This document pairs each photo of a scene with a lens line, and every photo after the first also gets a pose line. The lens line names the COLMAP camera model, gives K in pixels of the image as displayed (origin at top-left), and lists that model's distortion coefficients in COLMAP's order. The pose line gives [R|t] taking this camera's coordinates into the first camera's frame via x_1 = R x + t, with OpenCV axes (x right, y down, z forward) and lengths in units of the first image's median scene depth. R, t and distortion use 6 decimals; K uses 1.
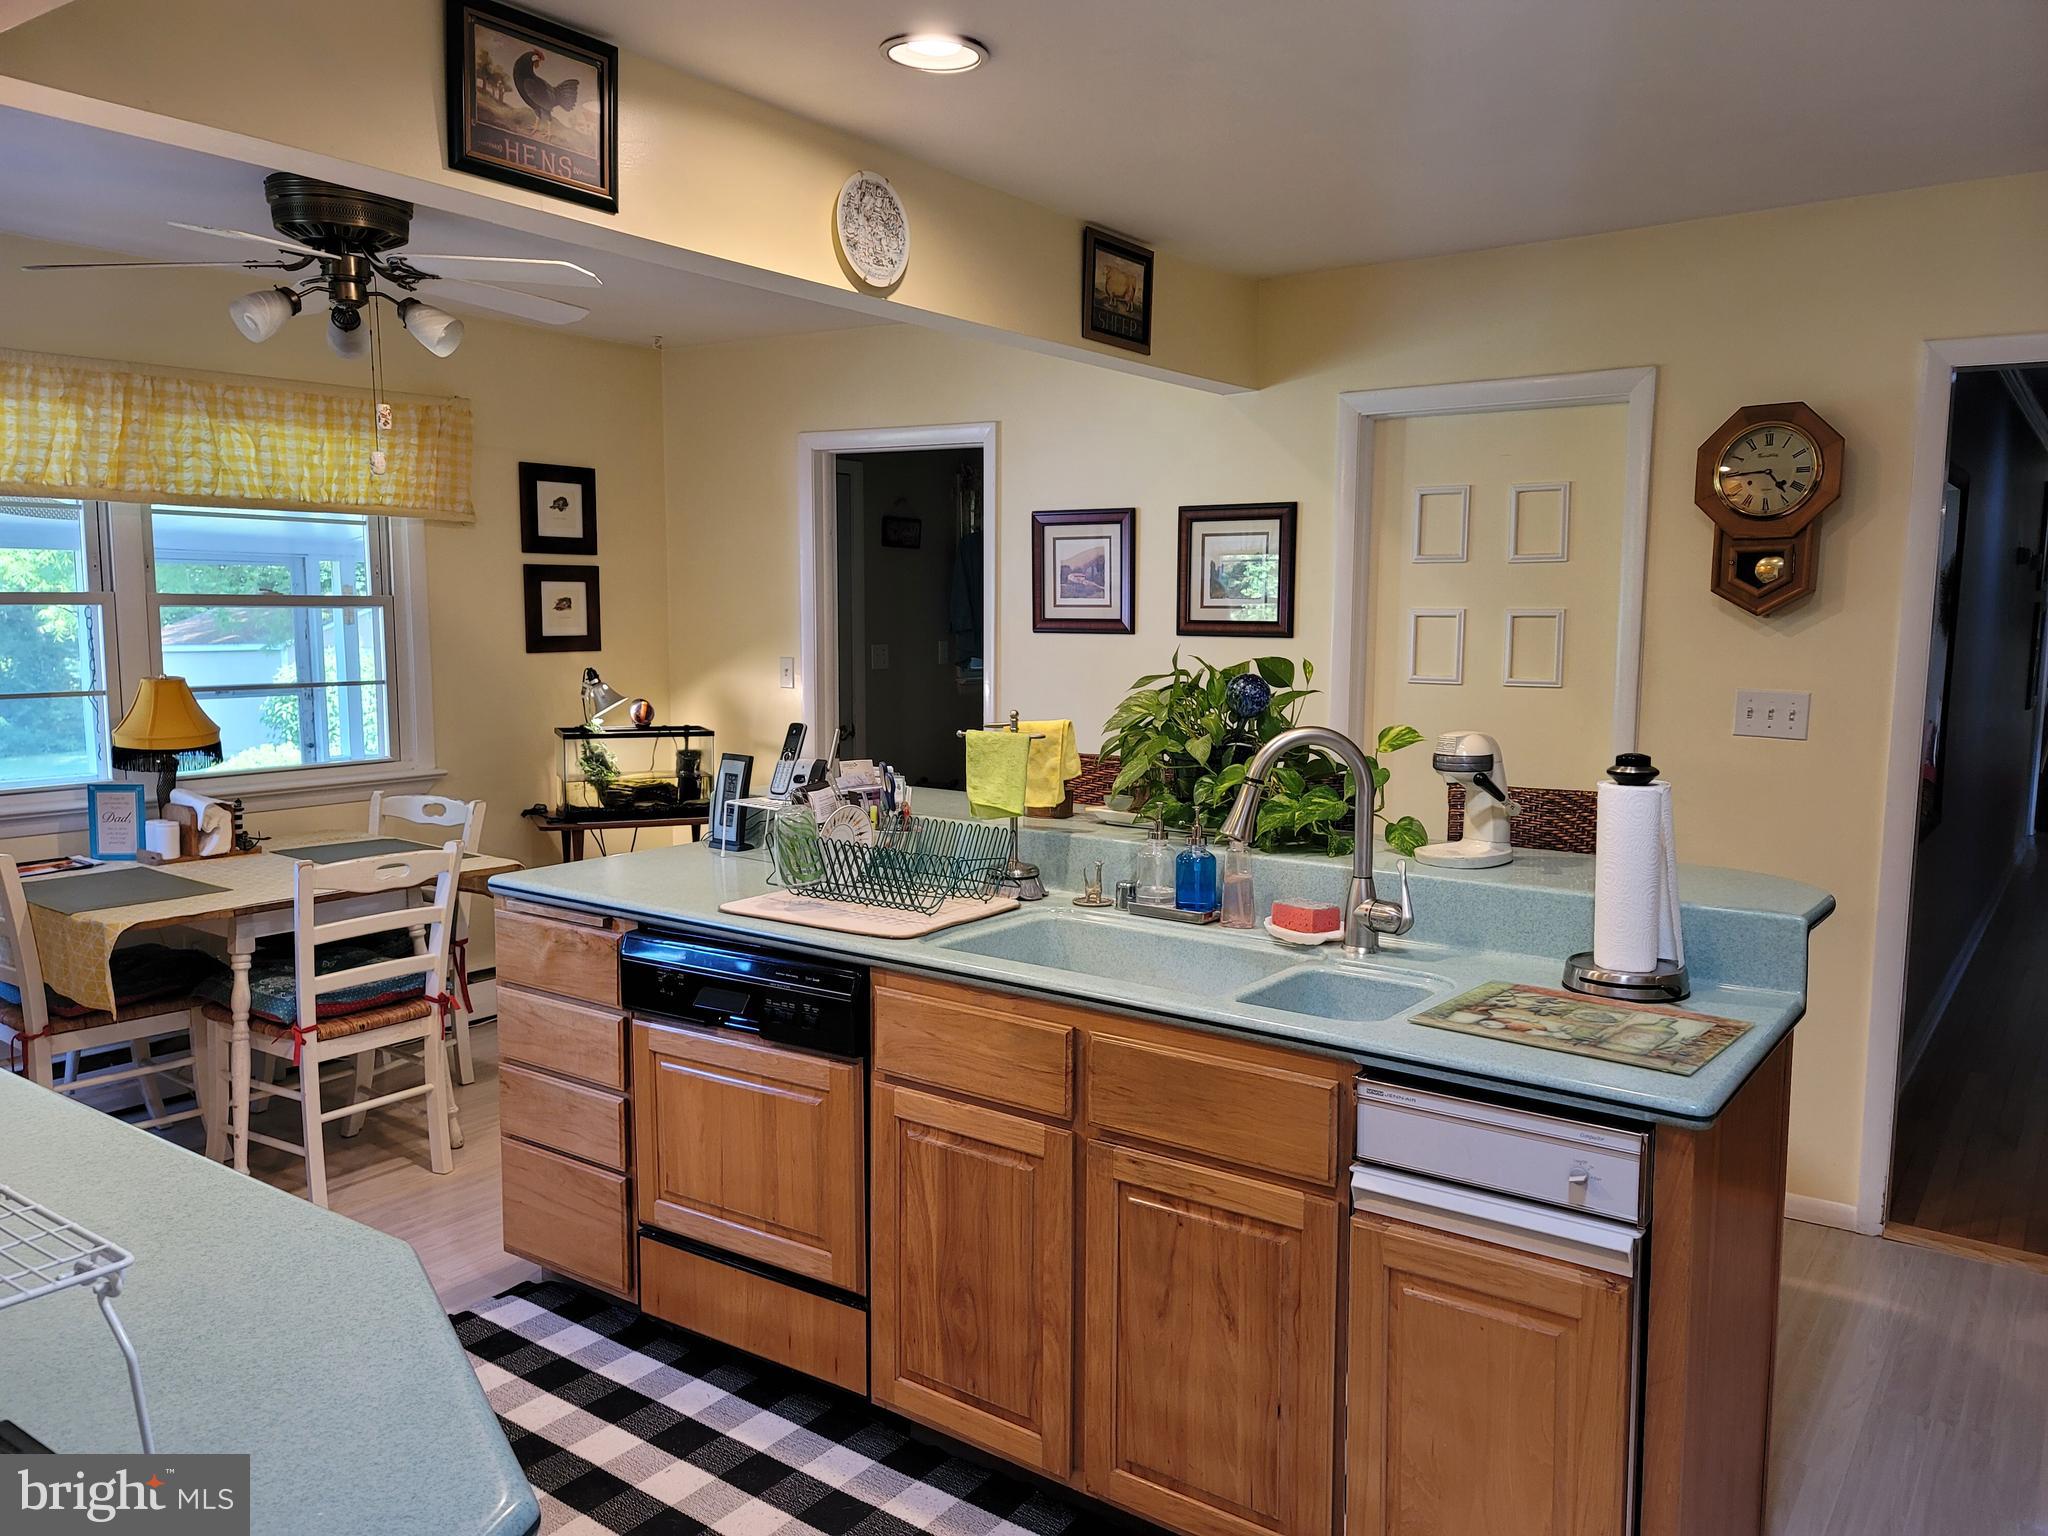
lens RADIAL K [[1500.2, 0, 1041.1], [0, 1500.2, 766.4], [0, 0, 1]] dist [0.068332, -0.034426]
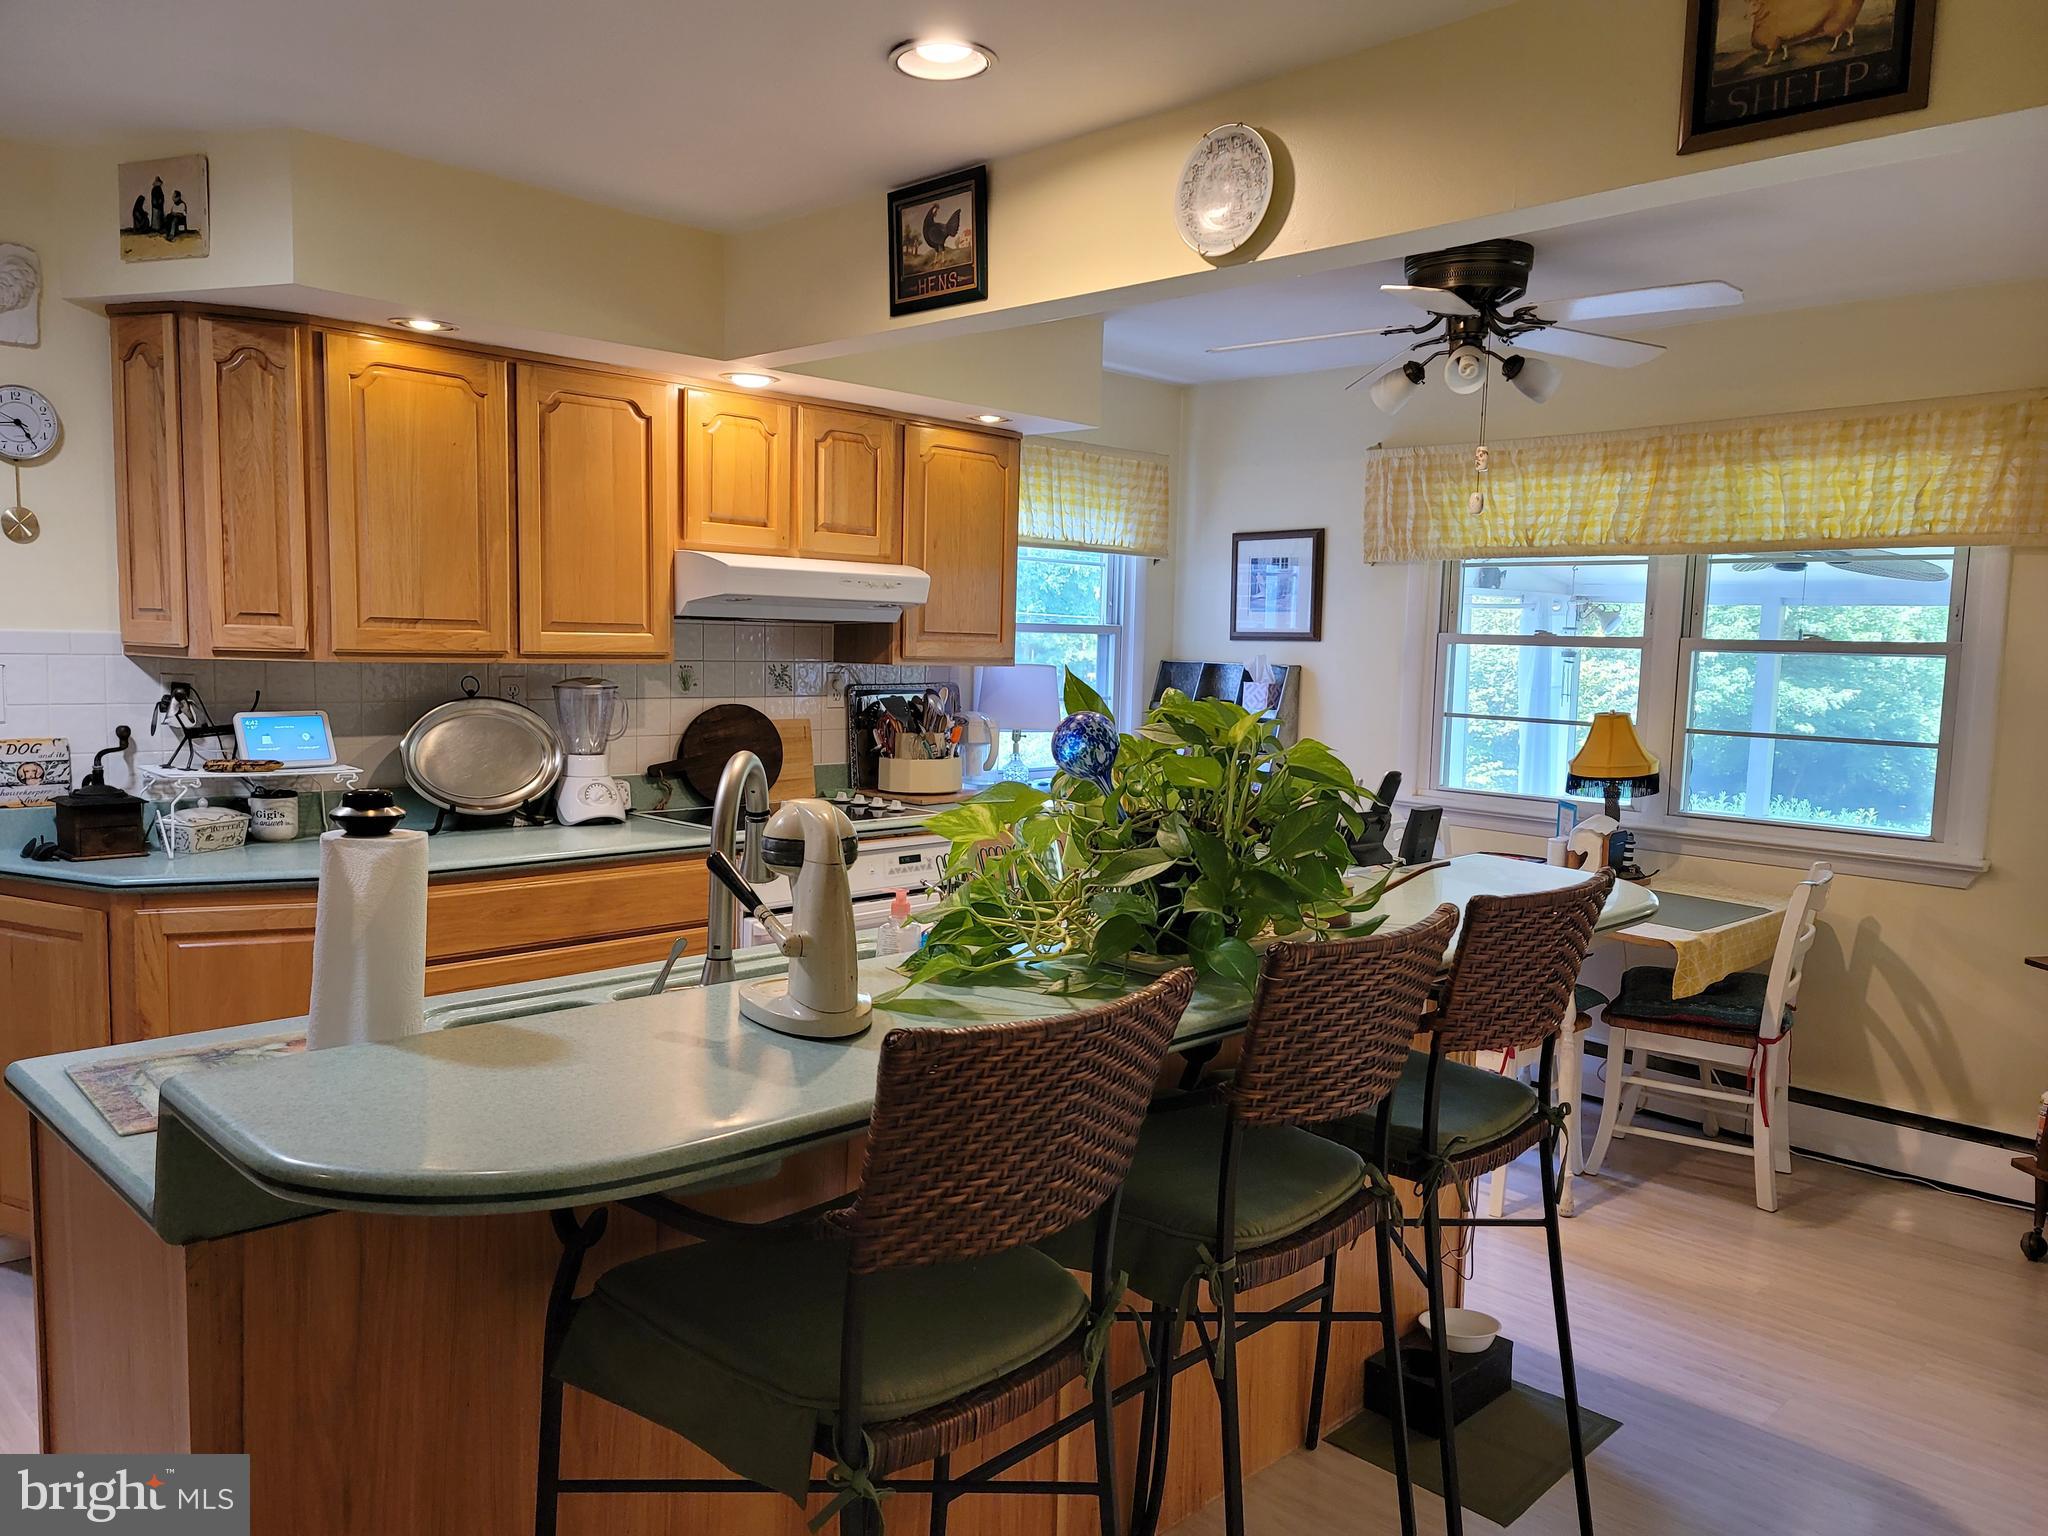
lens RADIAL K [[1500.2, 0, 1038.9], [0, 1500.2, 775.4], [0, 0, 1]] dist [0.068332, -0.034426]
pose [[-0.152277, 0.081972, -0.984933, 0.536236], [-0.136425, 0.985272, 0.103093, -0.067172], [0.978877, 0.150068, -0.138851, 0.724460]]
